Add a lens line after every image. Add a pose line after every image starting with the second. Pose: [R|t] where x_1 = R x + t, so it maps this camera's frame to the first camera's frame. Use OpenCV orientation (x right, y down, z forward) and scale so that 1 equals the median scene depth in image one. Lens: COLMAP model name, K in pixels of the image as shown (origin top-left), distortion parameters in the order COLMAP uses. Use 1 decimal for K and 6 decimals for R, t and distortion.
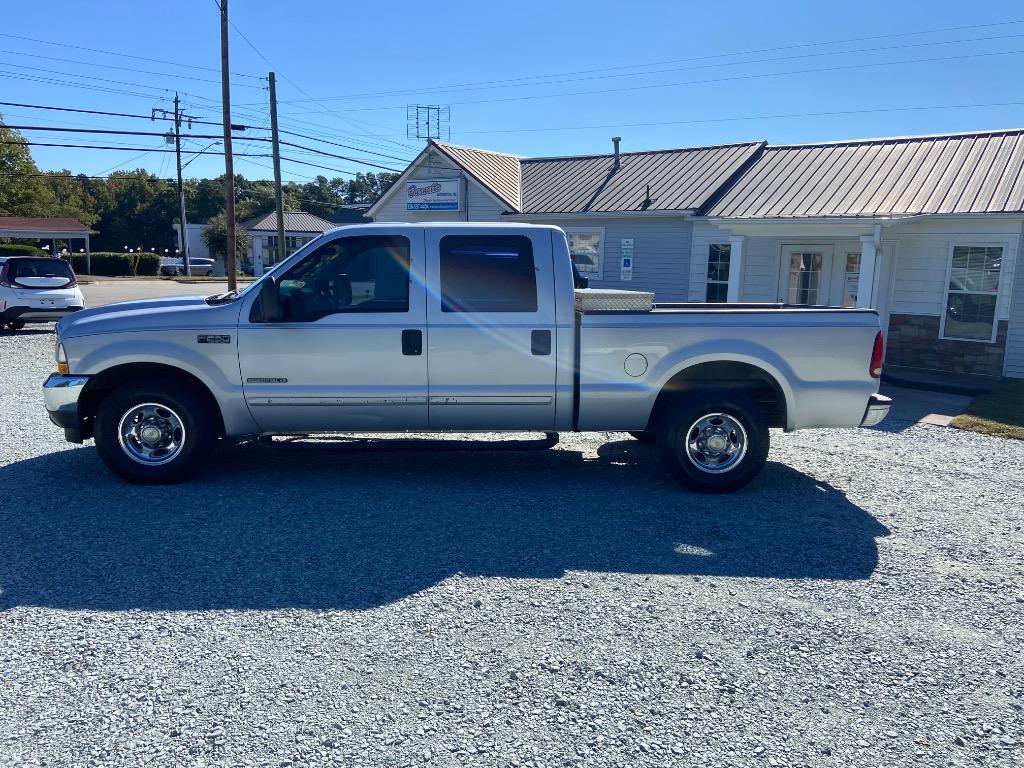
lens RADIAL K [[769.4, 0, 512.0], [0, 769.4, 384.0], [0, 0, 1]] dist [0.095532, -0.112710]
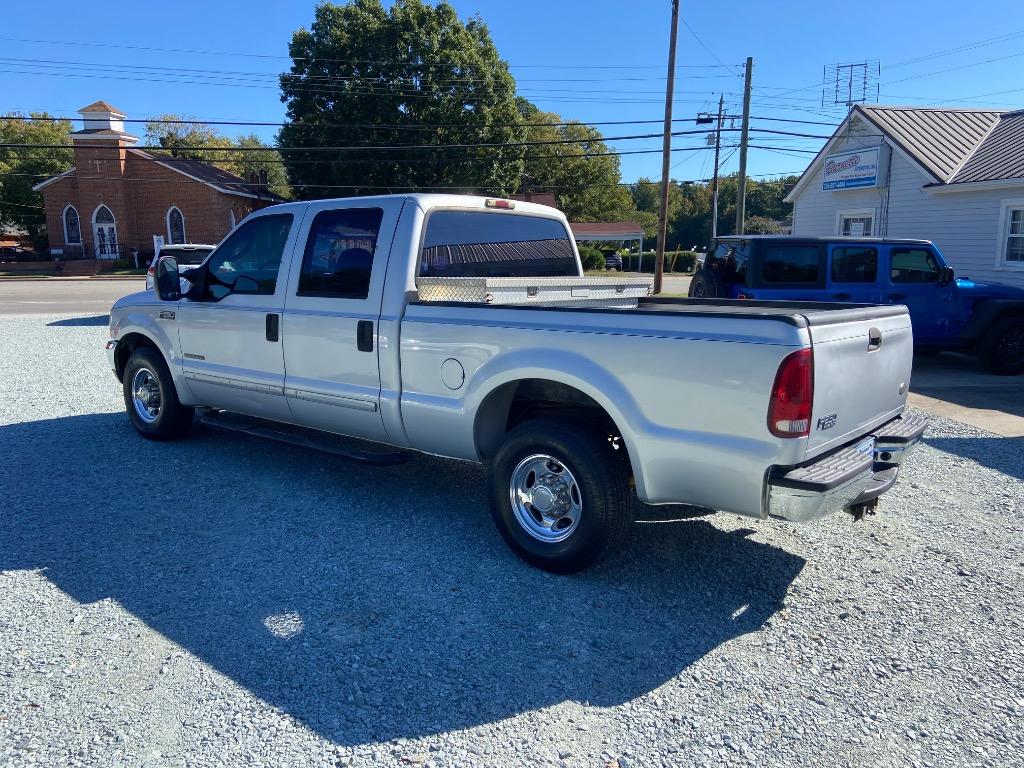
lens RADIAL K [[769.4, 0, 512.0], [0, 769.4, 384.0], [0, 0, 1]] dist [0.095532, -0.112710]
pose [[0.748596, 0.098265, -0.655704, 0.679328], [-0.095517, 0.994624, 0.040007, -0.048985], [0.656110, 0.032682, 0.753957, 0.459763]]
